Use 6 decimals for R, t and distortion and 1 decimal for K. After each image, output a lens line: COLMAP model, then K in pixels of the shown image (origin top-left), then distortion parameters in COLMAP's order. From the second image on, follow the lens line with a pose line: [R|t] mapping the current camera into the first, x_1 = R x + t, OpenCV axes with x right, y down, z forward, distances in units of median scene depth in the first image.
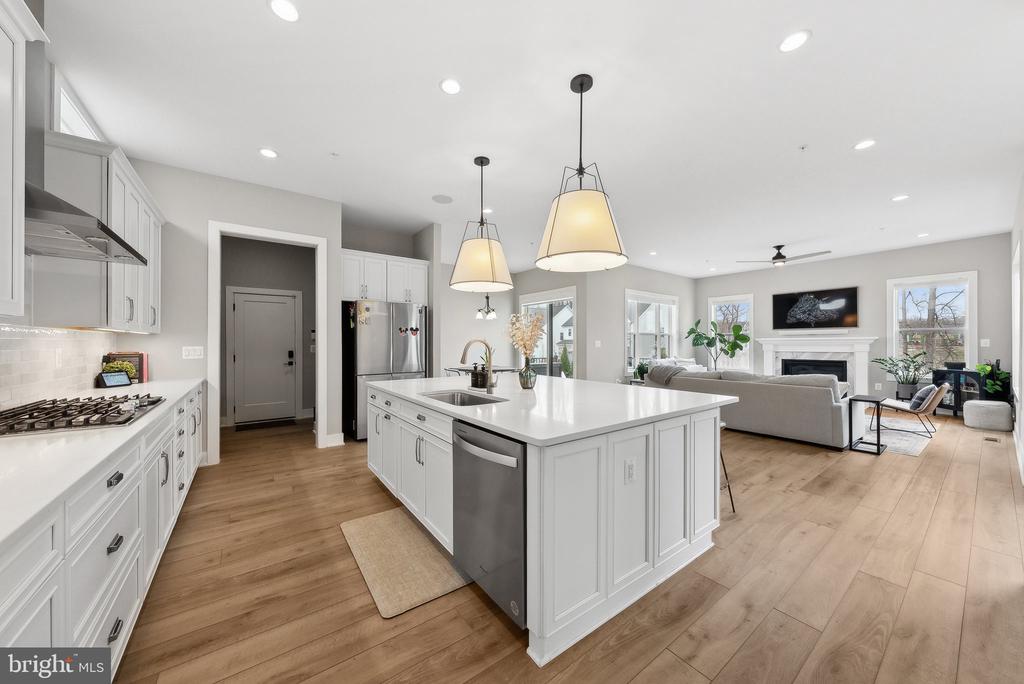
lens RADIAL K [[365.4, 0, 506.8], [0, 365.4, 341.5], [0, 0, 1]] dist [0.001978, 0.000254]
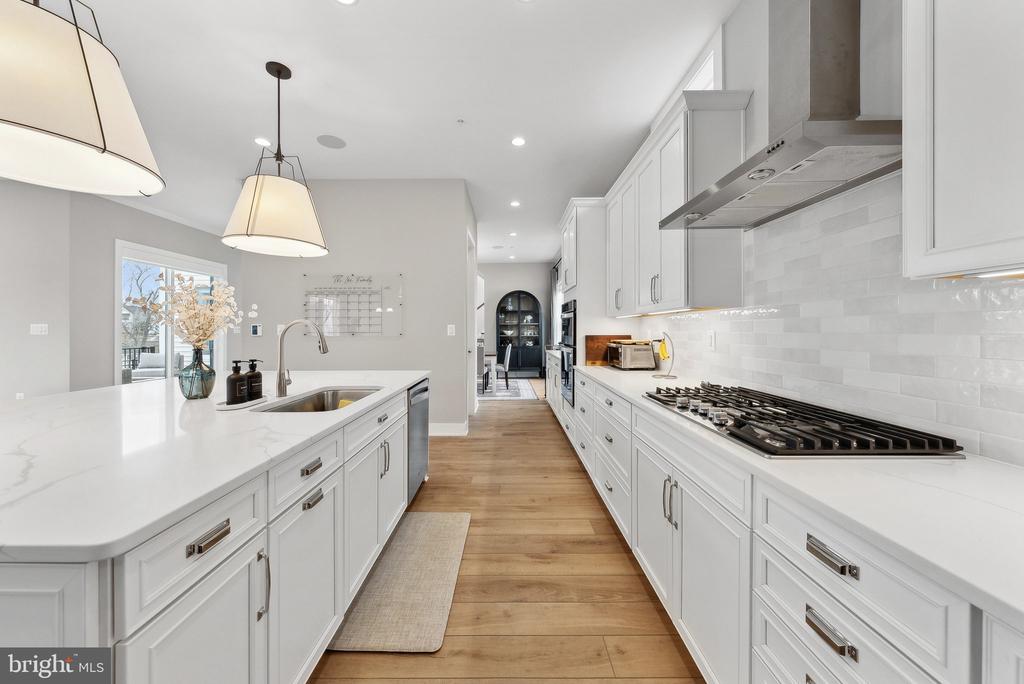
lens RADIAL K [[365.4, 0, 503.2], [0, 365.4, 334.3], [0, 0, 1]] dist [0.001978, 0.000254]
pose [[-0.806946, -0.002619, 0.590620, -0.349107], [0.005854, 0.999906, 0.012431, 0.003814], [-0.590597, 0.013489, -0.806854, 0.560682]]
